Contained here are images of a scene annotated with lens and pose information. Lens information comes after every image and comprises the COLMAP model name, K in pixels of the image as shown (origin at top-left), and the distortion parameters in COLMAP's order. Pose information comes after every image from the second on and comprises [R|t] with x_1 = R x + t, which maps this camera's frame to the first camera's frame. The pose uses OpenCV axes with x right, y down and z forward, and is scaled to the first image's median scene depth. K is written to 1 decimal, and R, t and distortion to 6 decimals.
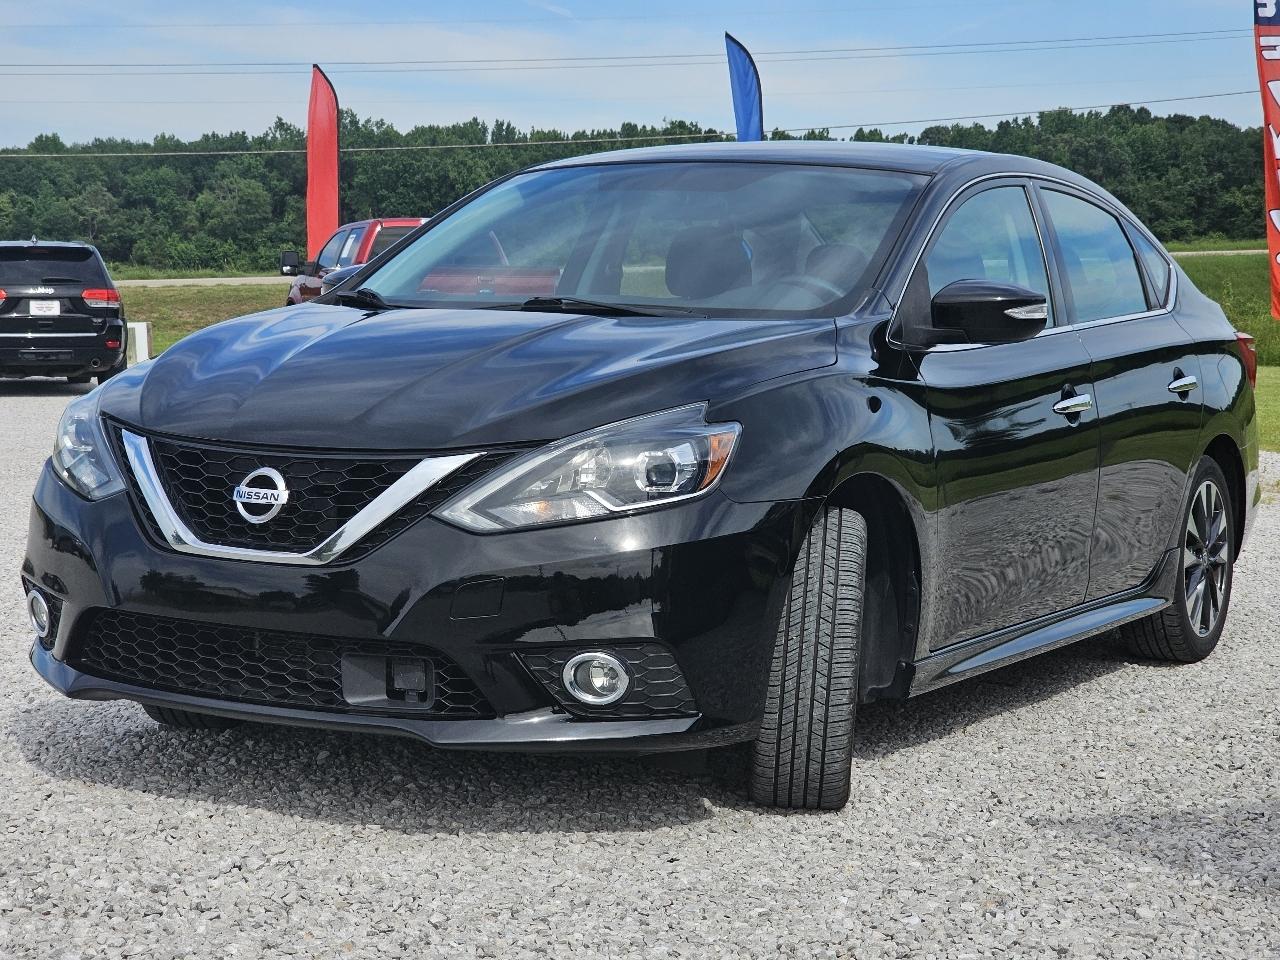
lens RADIAL K [[2528.9, 0, 640.0], [0, 2528.9, 480.0], [0, 0, 1]] dist [-0.670547, 9.288946]
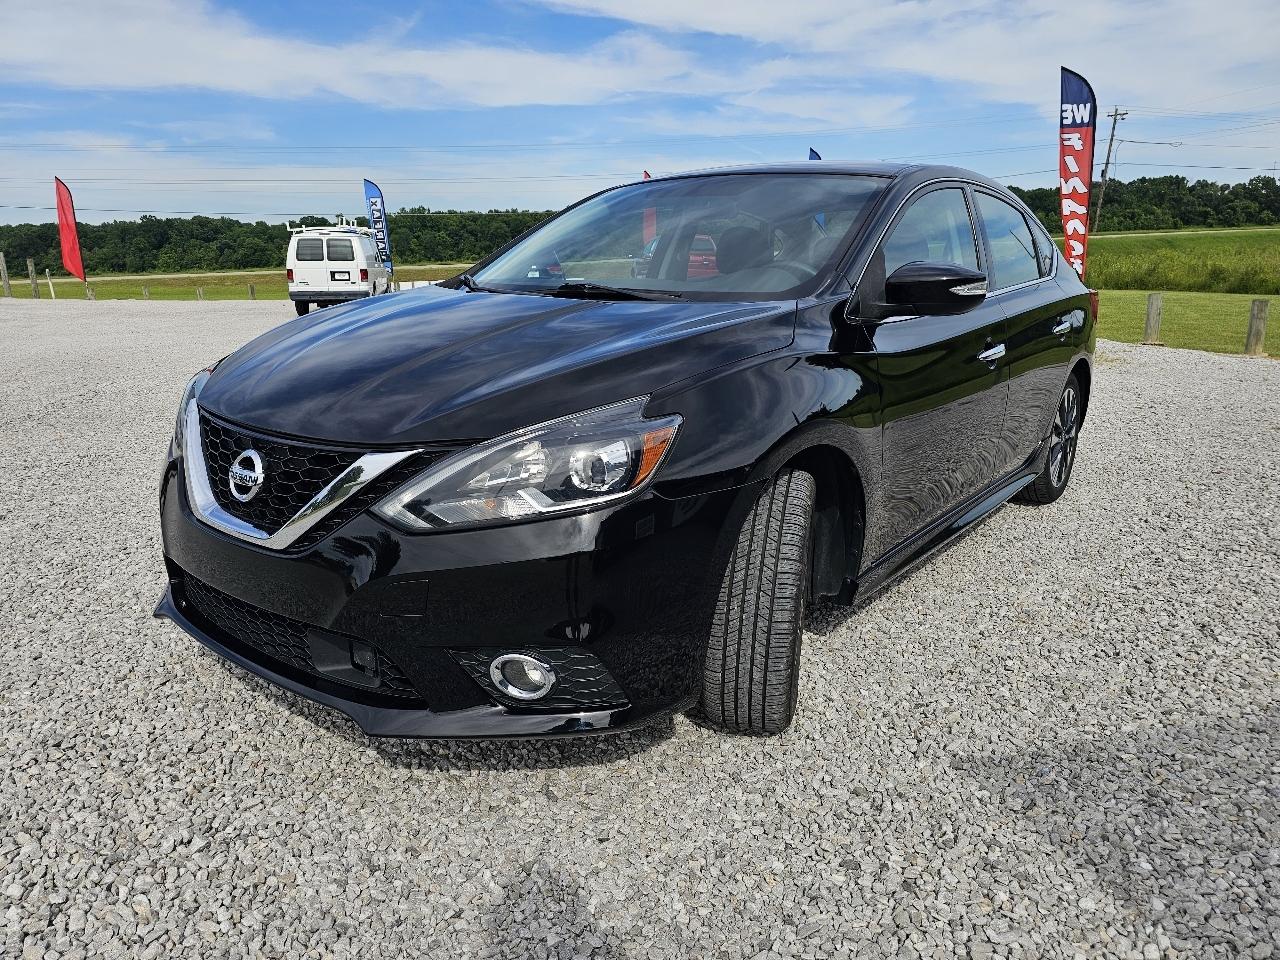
lens RADIAL K [[853.1, 0, 643.9], [0, 853.1, 475.2], [0, 0, 1]] dist [0.049718, -0.050264]
pose [[0.986567, 0.023353, -0.161678, 0.078833], [0.004055, 0.985923, 0.167151, -0.054839], [0.163306, -0.165561, 0.972585, 0.629285]]
